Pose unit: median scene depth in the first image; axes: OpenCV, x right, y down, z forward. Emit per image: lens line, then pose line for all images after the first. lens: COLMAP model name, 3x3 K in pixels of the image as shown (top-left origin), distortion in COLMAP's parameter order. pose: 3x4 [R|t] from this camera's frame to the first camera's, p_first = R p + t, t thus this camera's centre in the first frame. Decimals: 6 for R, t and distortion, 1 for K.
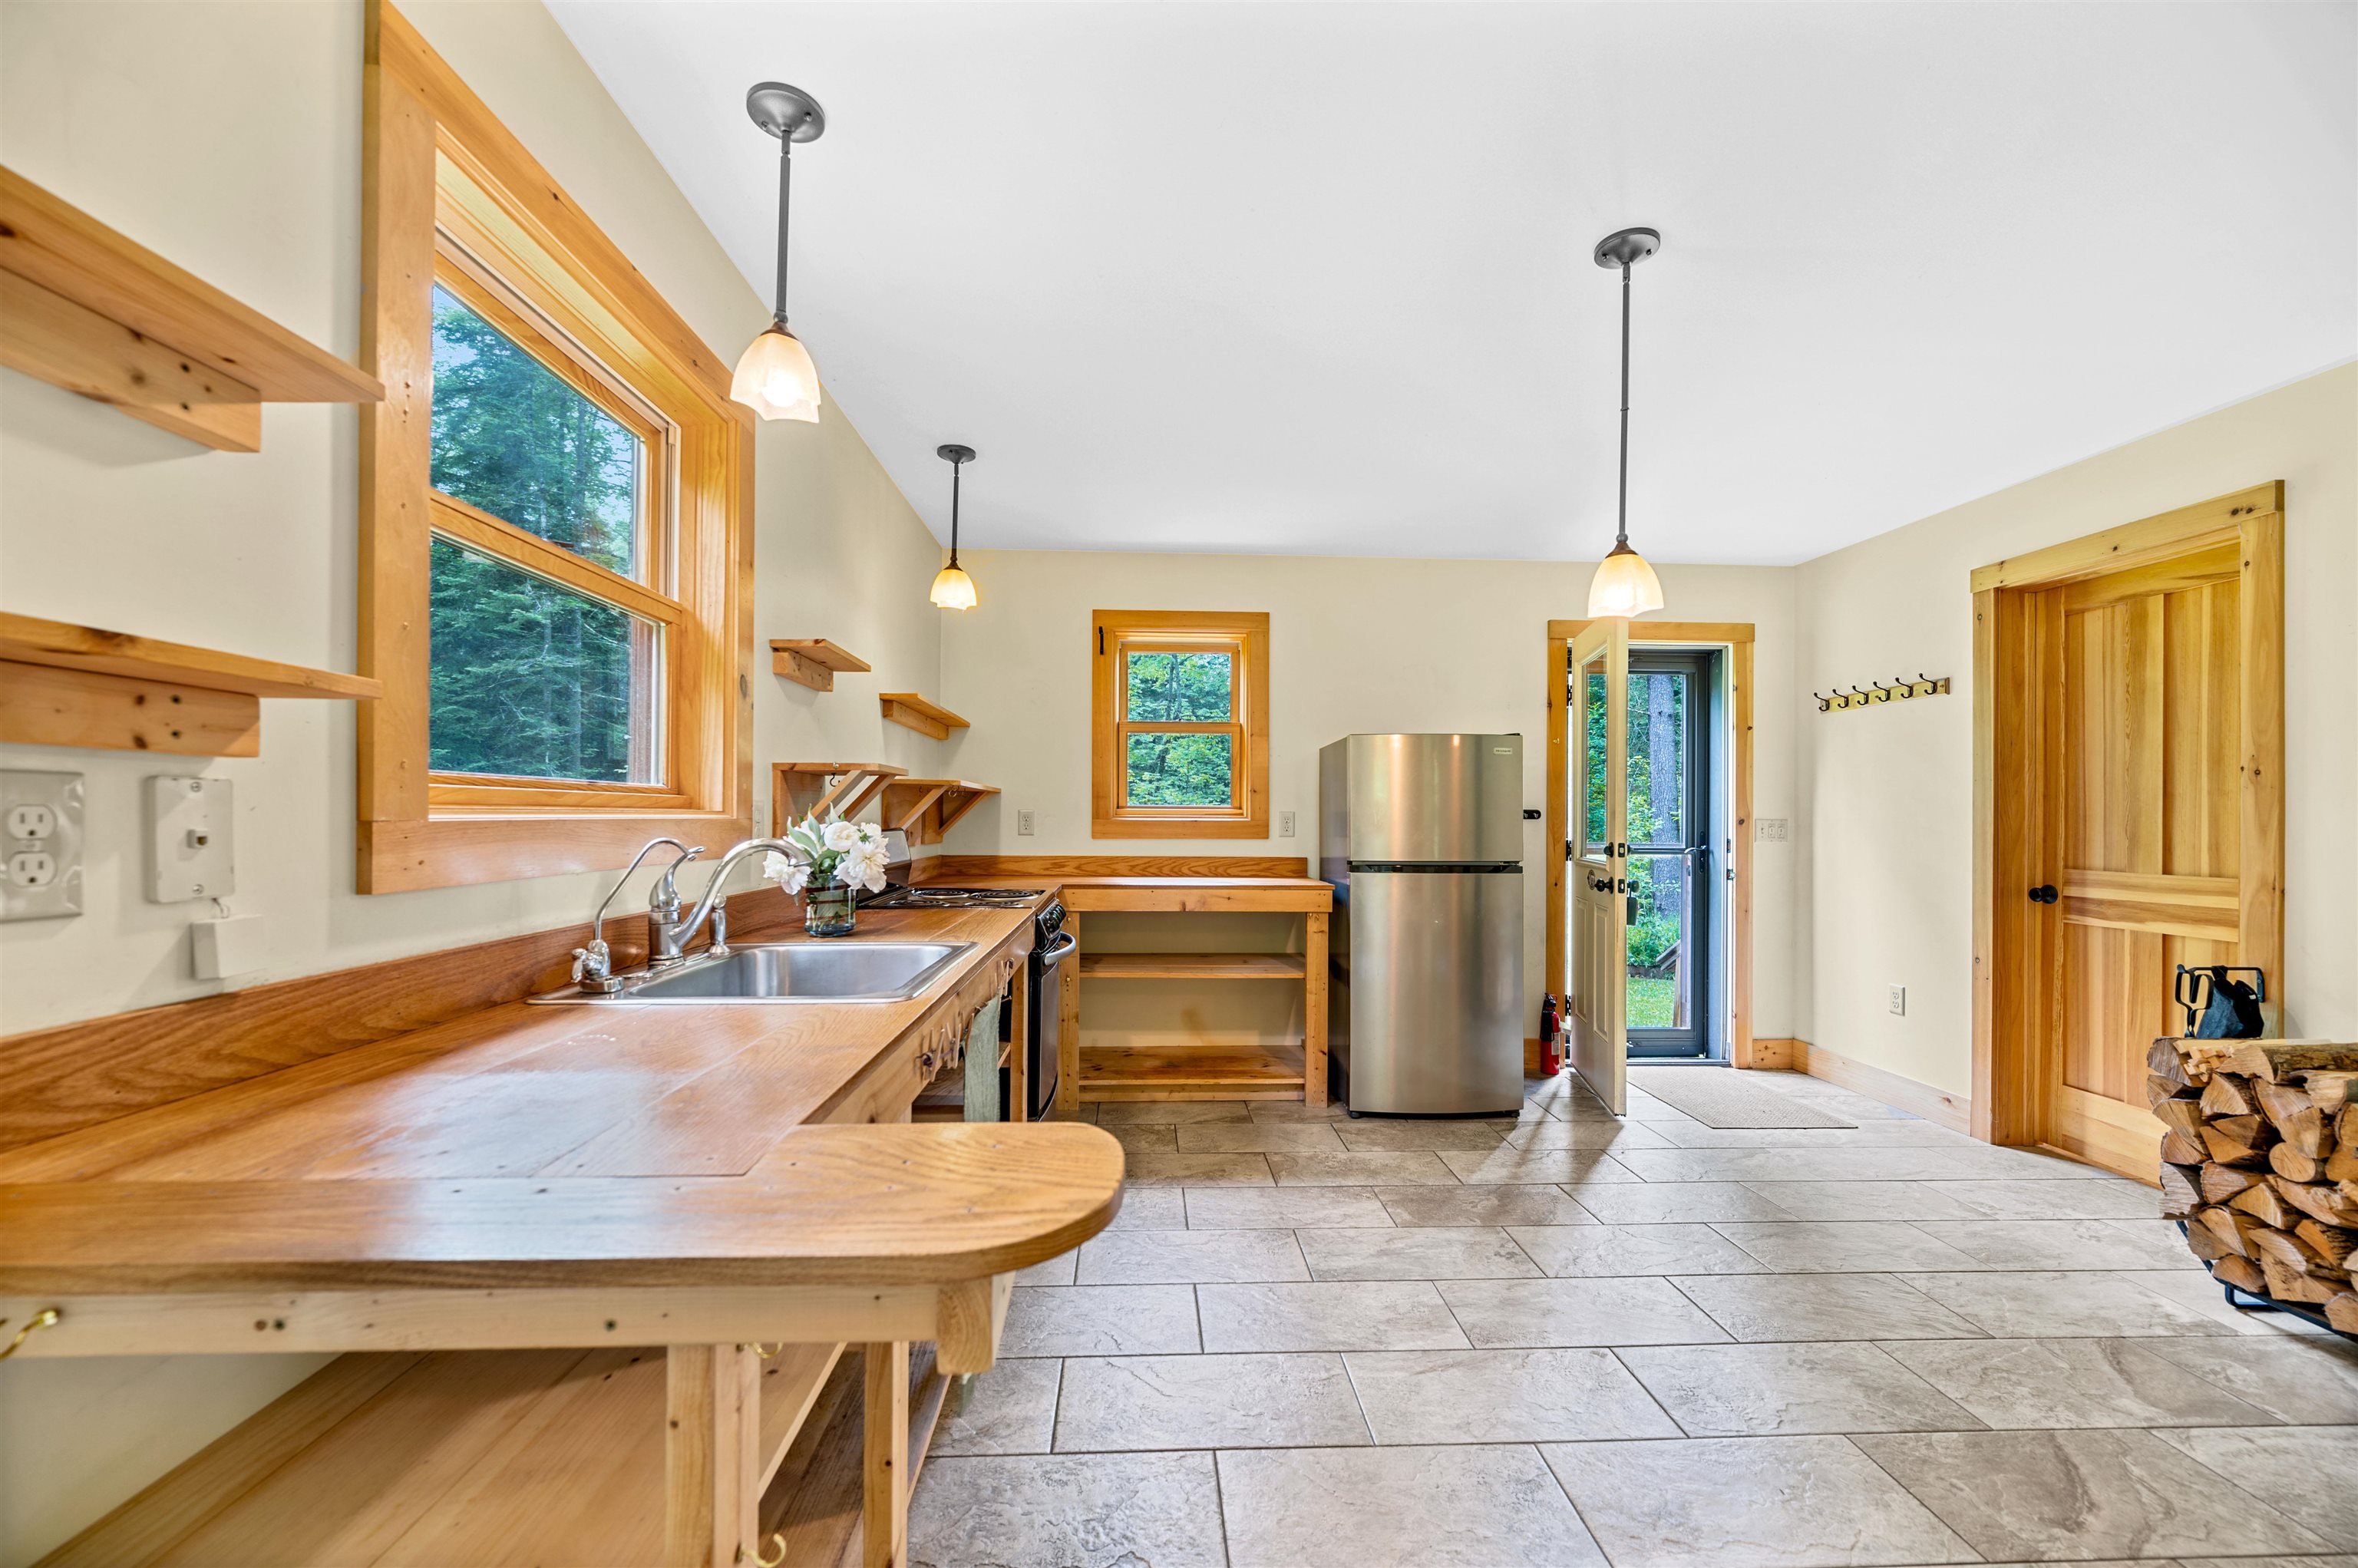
lens RADIAL K [[939.3, 0, 1174.5], [0, 939.3, 815.1], [0, 0, 1]] dist [-0.000229, 0.000134]
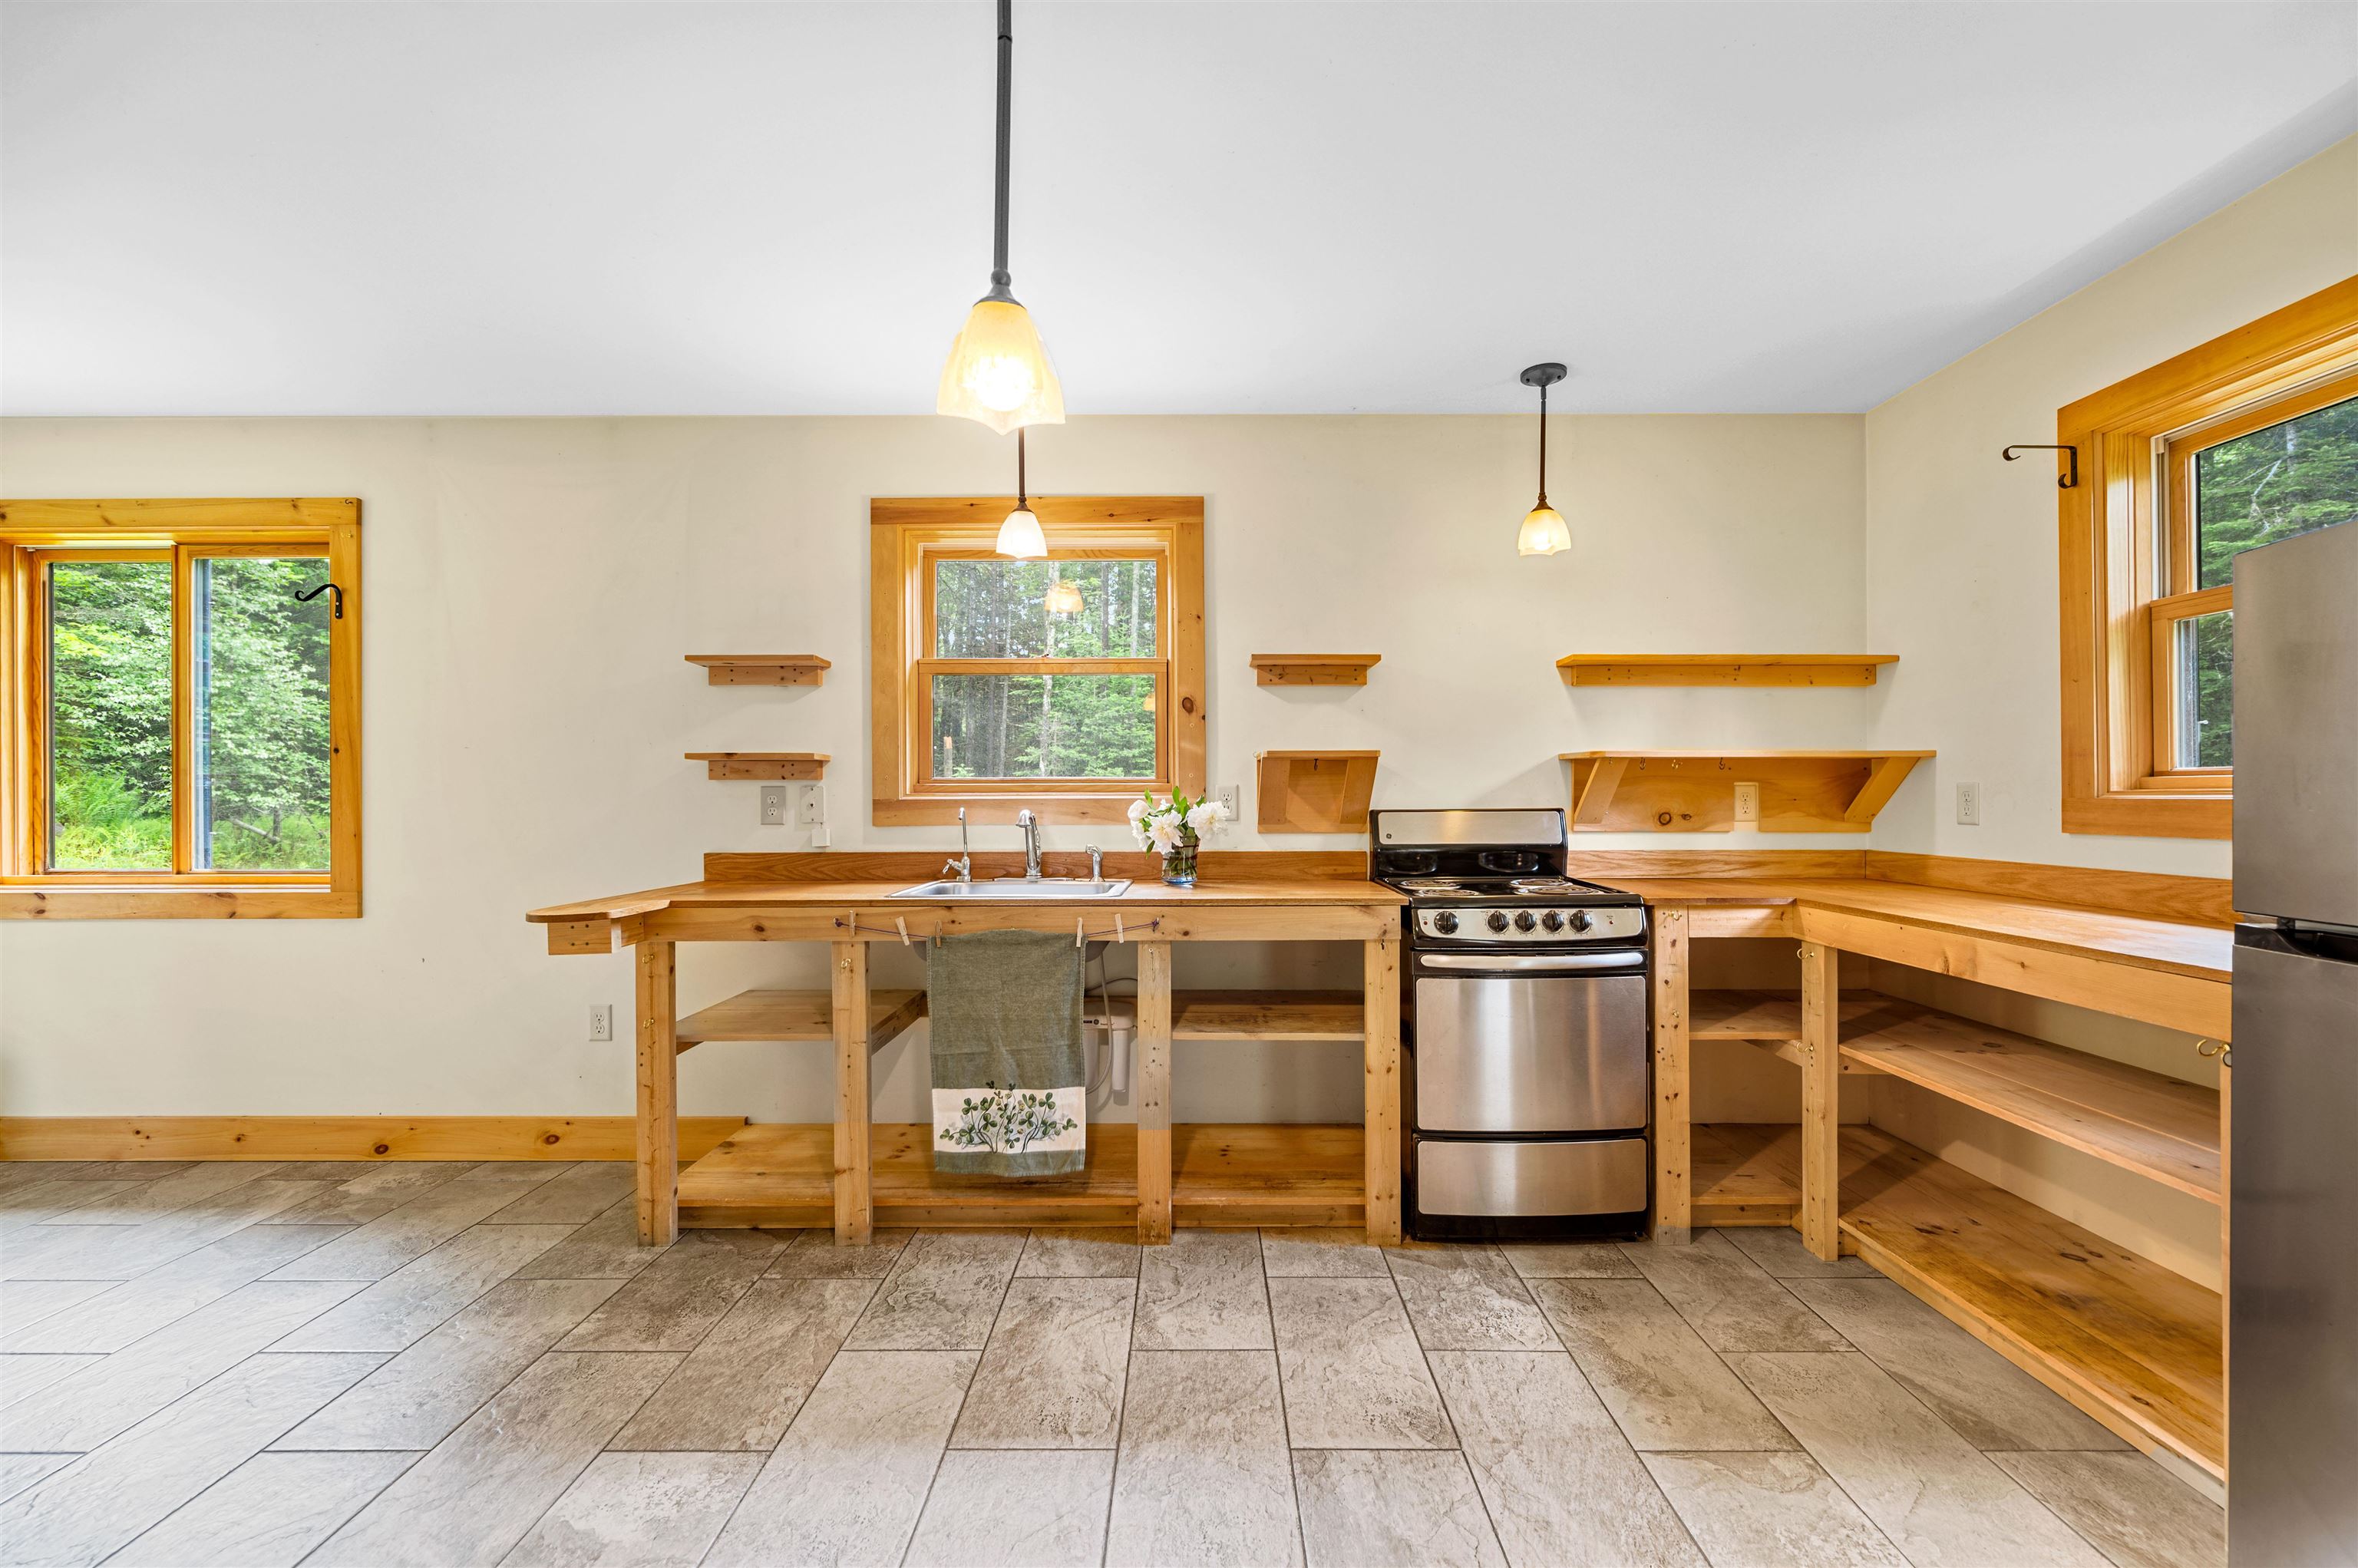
lens RADIAL K [[943.2, 0, 1197.0], [0, 943.2, 793.2], [0, 0, 1]] dist [-0.001676, 0.000201]
pose [[-0.048724, -0.009134, -0.998771, 0.630195], [0.004463, 0.999946, -0.009363, 0.006138], [0.998802, -0.004914, -0.048680, 0.703605]]
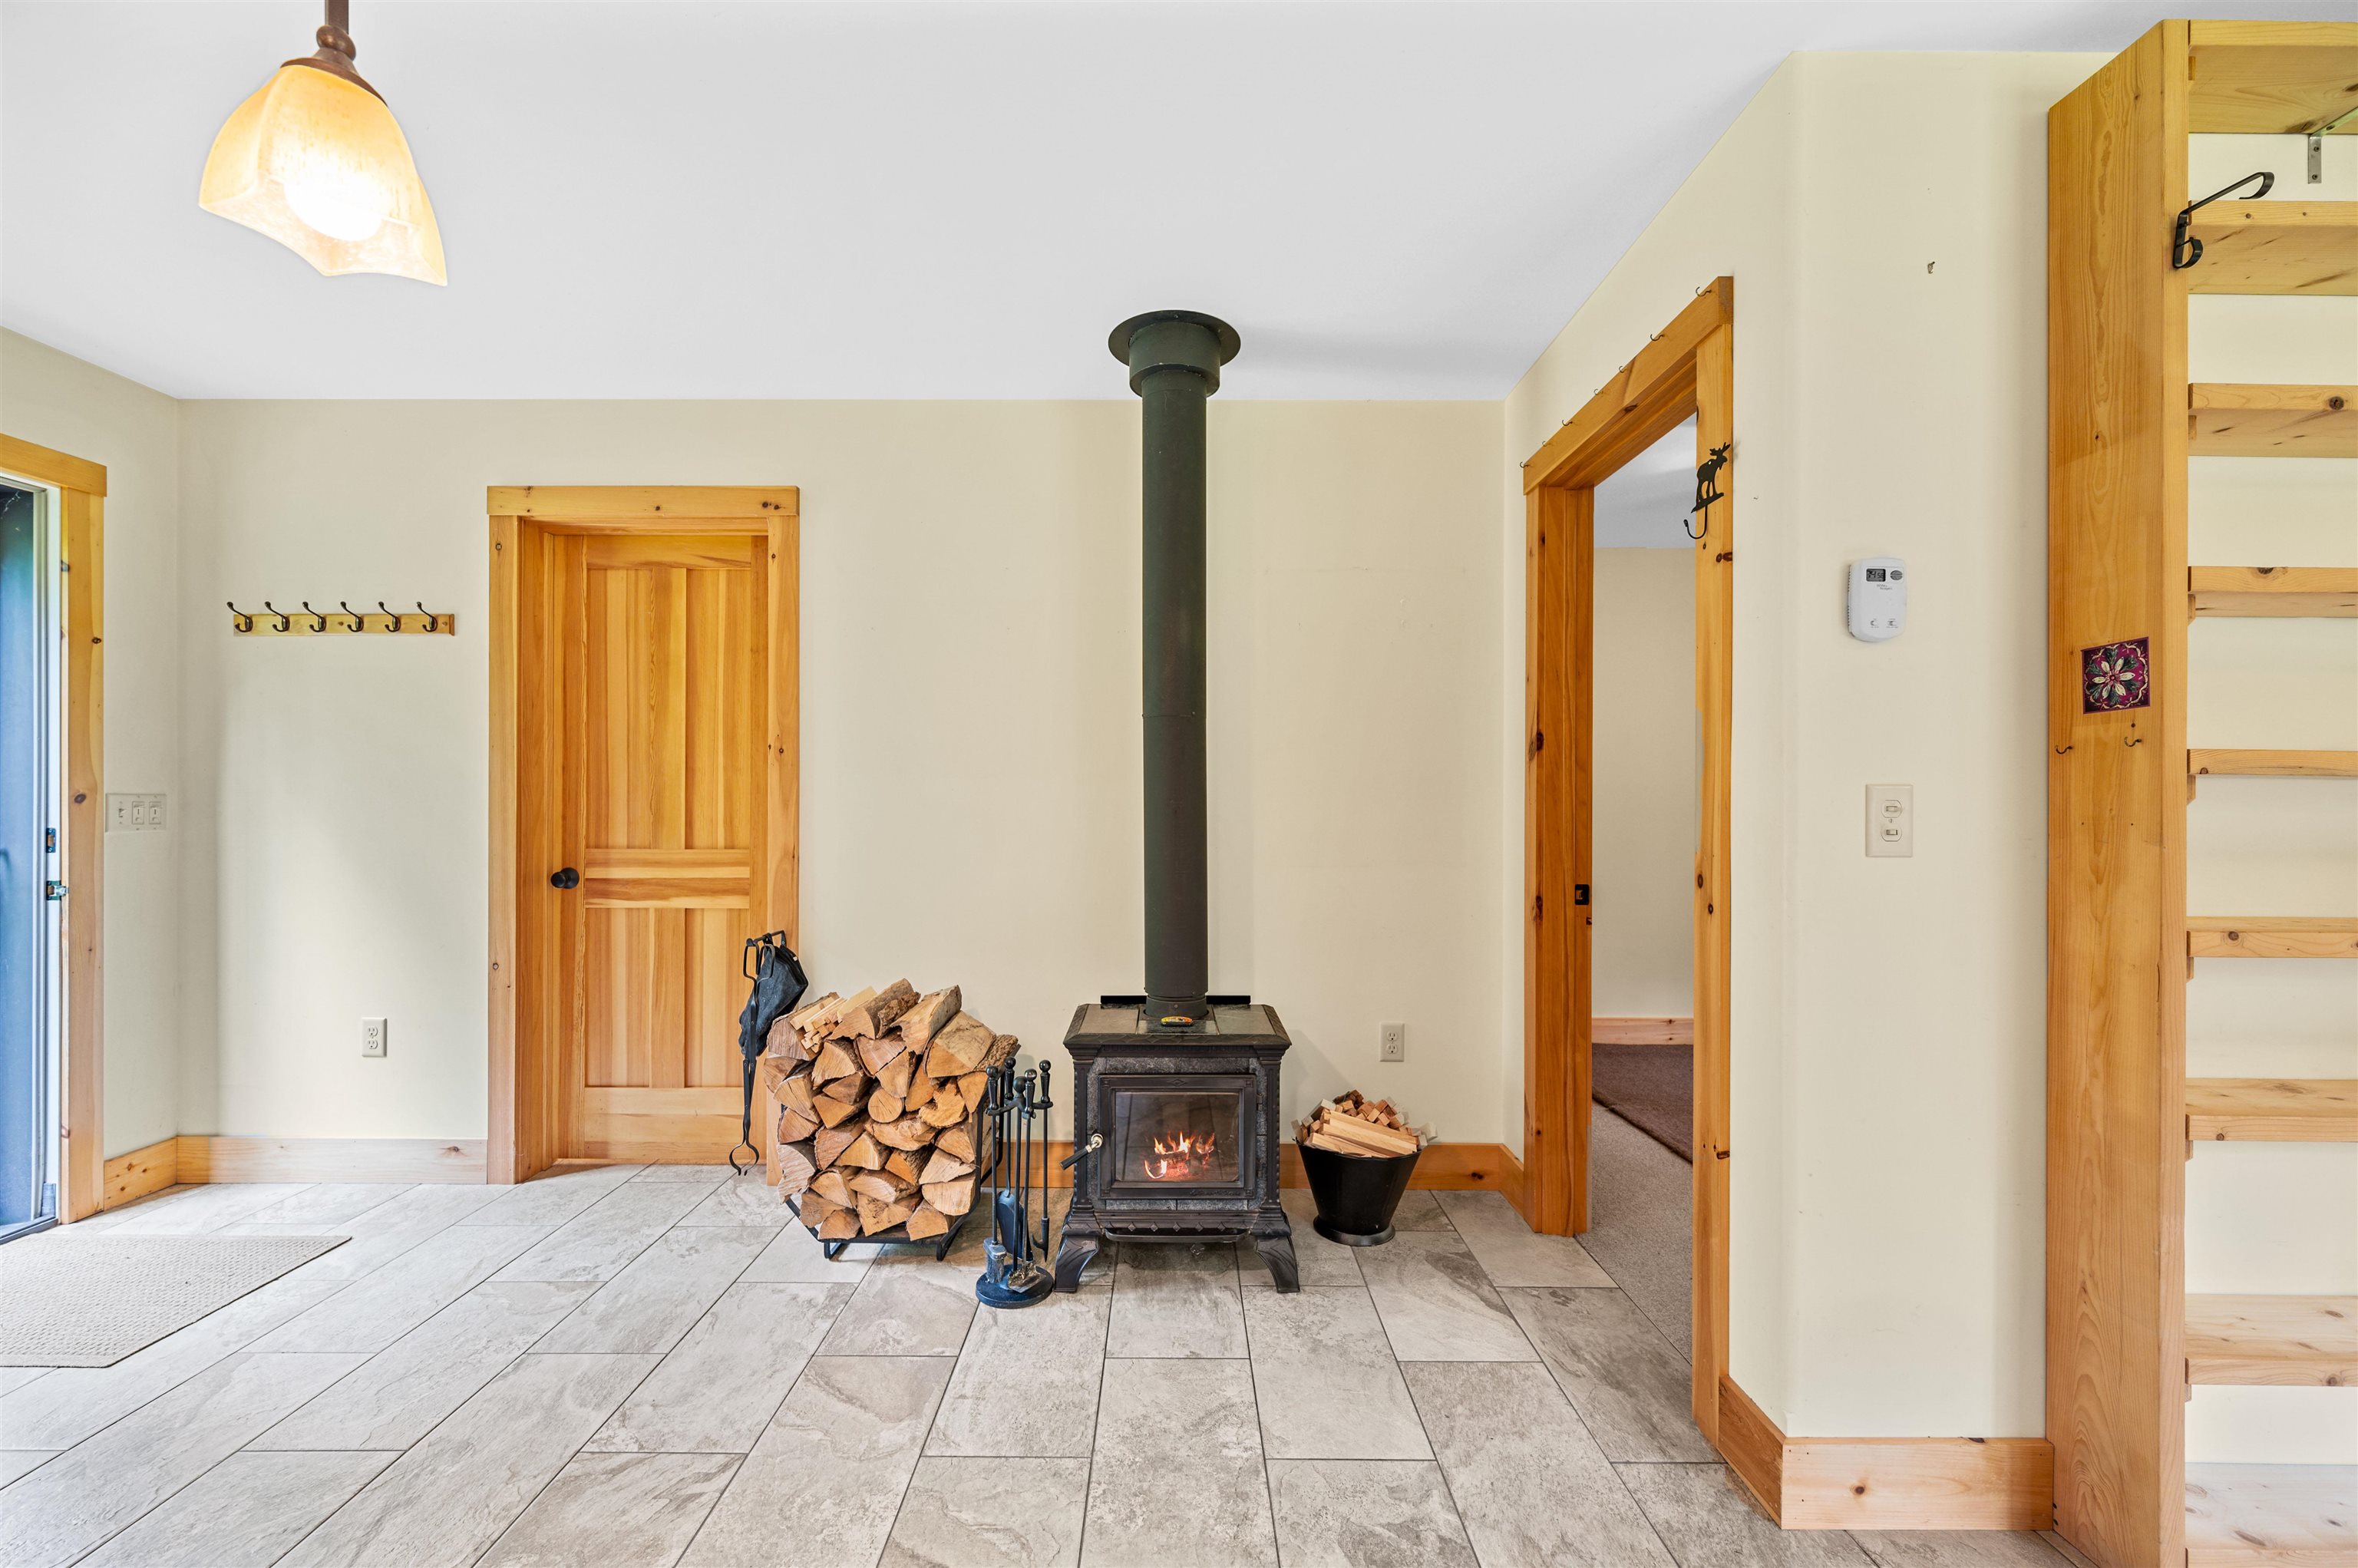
lens RADIAL K [[936.5, 0, 1174.9], [0, 936.5, 797.7], [0, 0, 1]] dist [-0.000447, -0.000607]
pose [[0.044677, -0.004021, 0.998993, 0.072457], [-0.004845, 0.999979, 0.004242, 0.001636], [-0.998990, -0.005029, 0.044656, 0.401014]]
